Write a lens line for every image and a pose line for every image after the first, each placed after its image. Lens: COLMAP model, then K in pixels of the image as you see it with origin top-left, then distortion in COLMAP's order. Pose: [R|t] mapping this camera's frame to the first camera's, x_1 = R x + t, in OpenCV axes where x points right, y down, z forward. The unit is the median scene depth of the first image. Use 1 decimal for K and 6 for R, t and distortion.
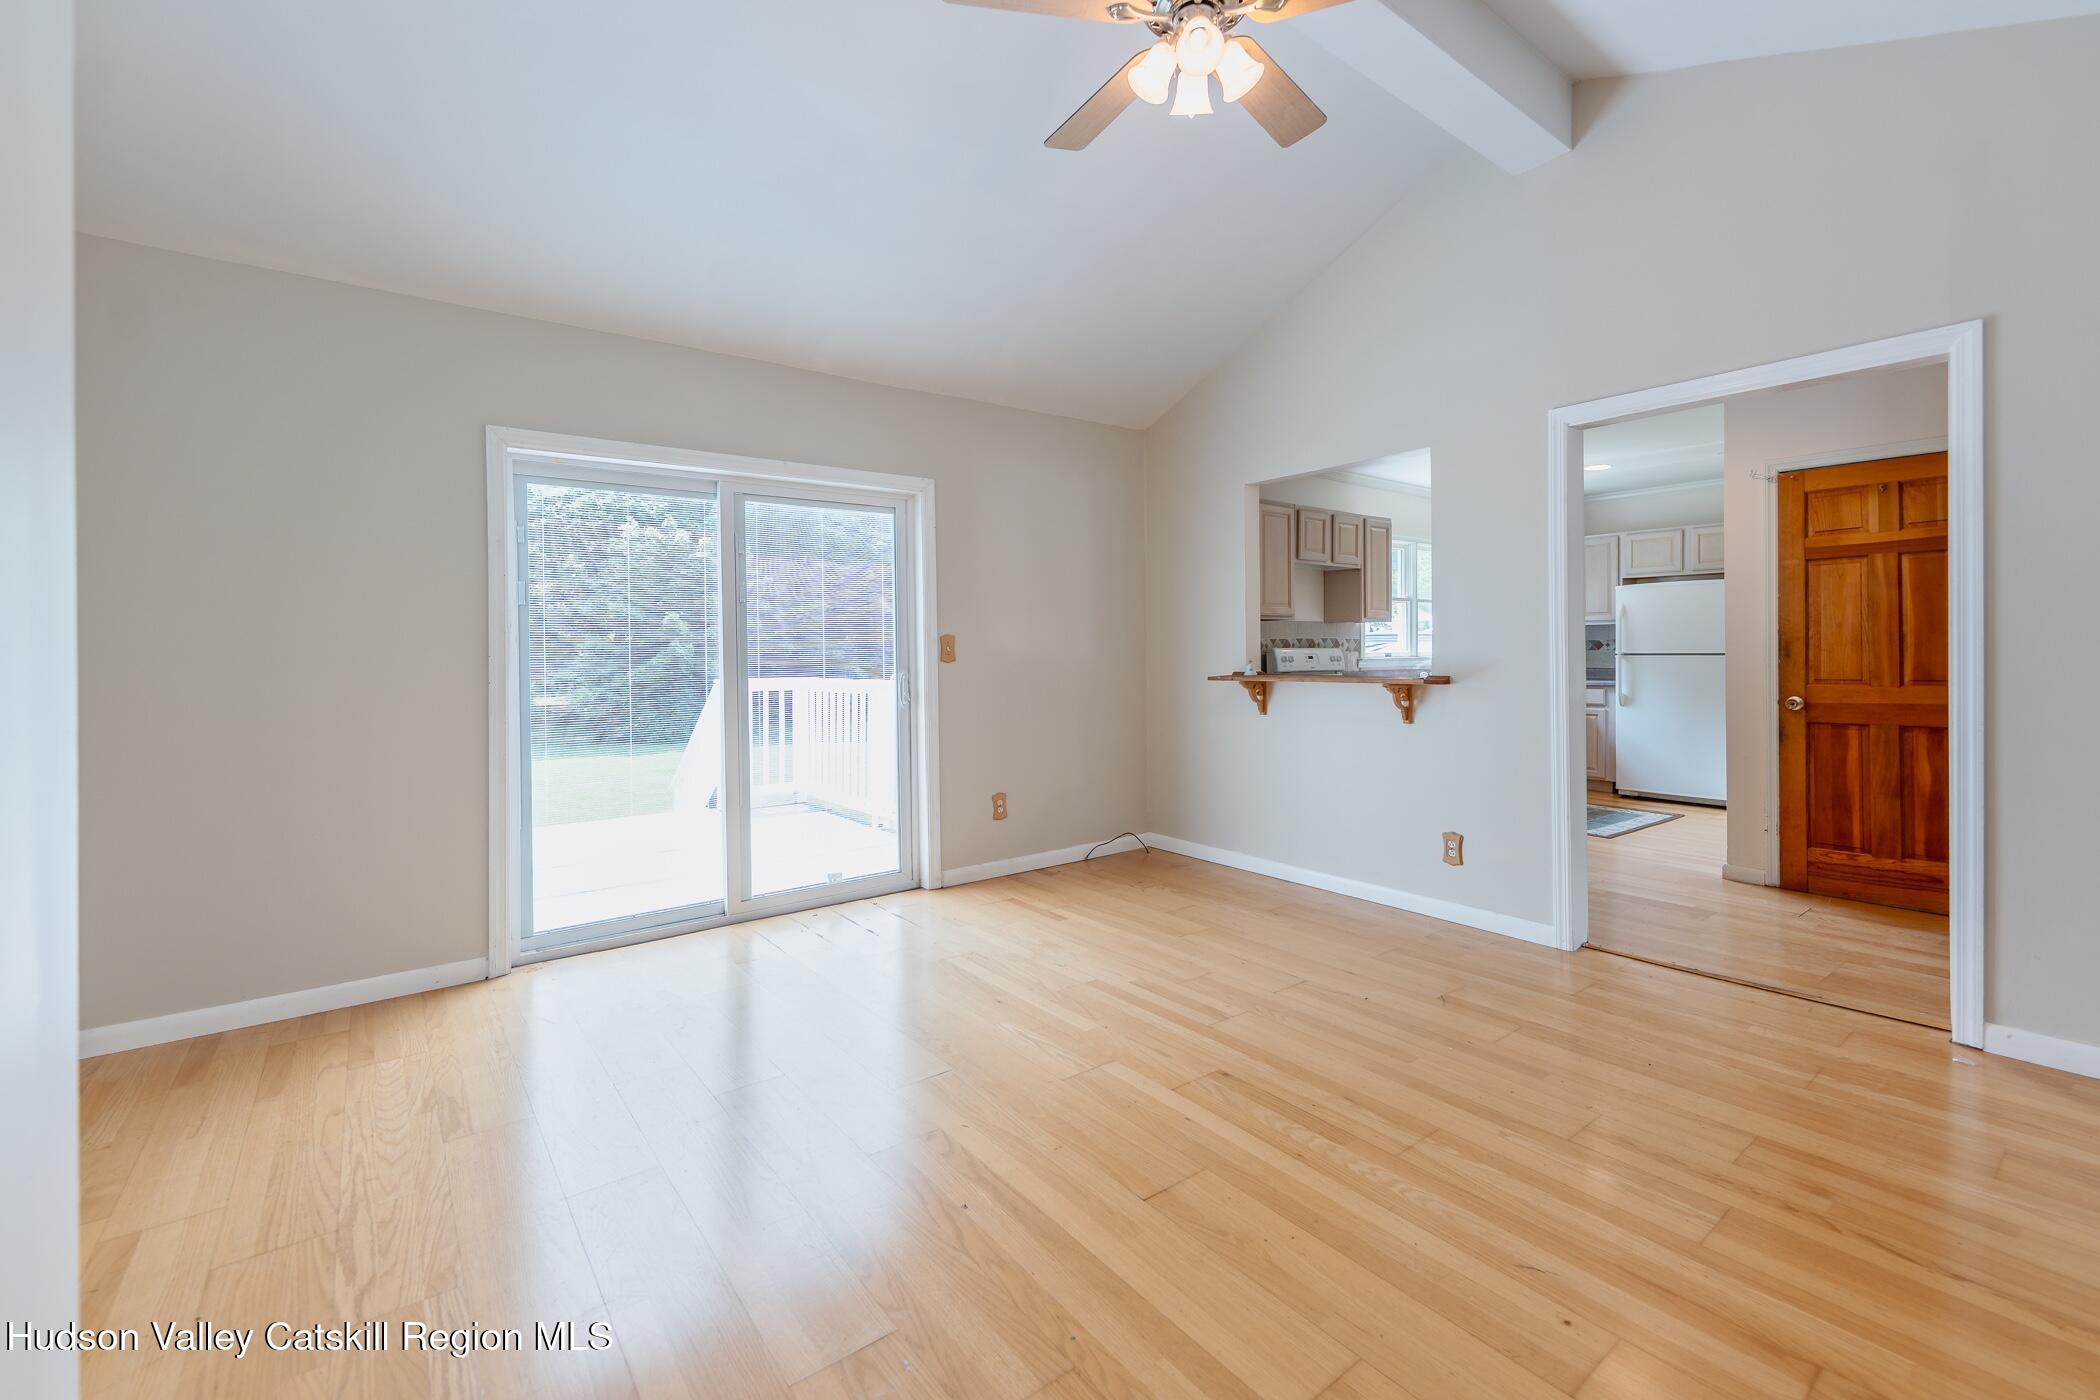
lens RADIAL K [[868.8, 0, 1073.2], [0, 868.8, 653.9], [0, 0, 1]] dist [-0.001820, -0.000321]
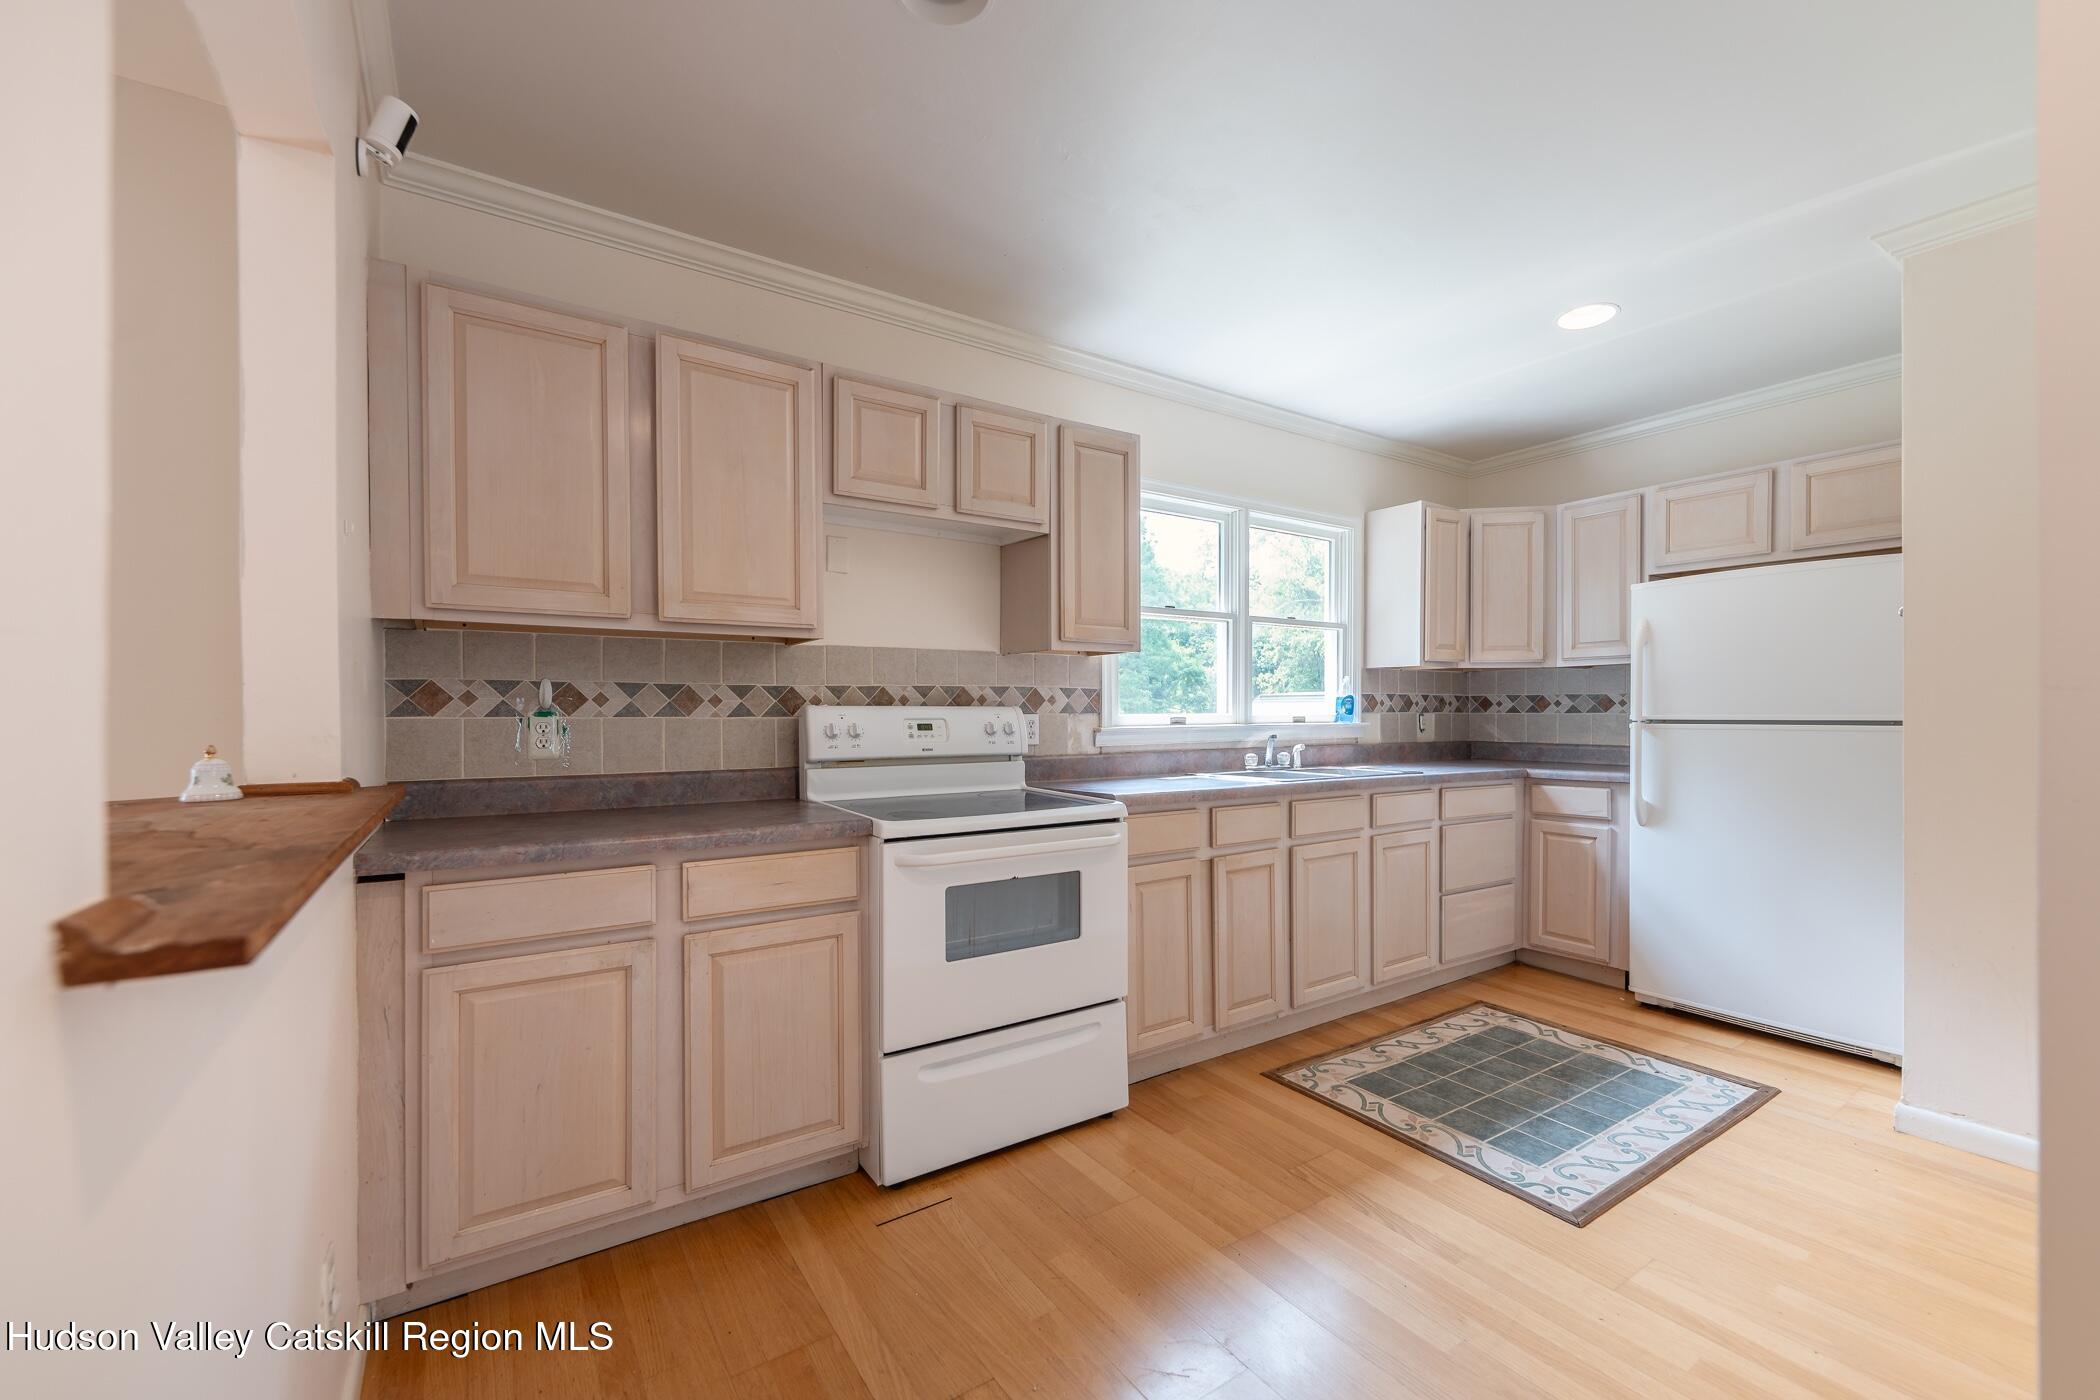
lens RADIAL K [[868.8, 0, 1043.0], [0, 868.8, 716.4], [0, 0, 1]] dist [-0.001820, -0.000321]
pose [[0.998409, 0.004239, -0.056230, 0.318355], [-0.003950, 0.999978, 0.005253, -0.003753], [0.056251, -0.005023, 0.998404, 0.486852]]
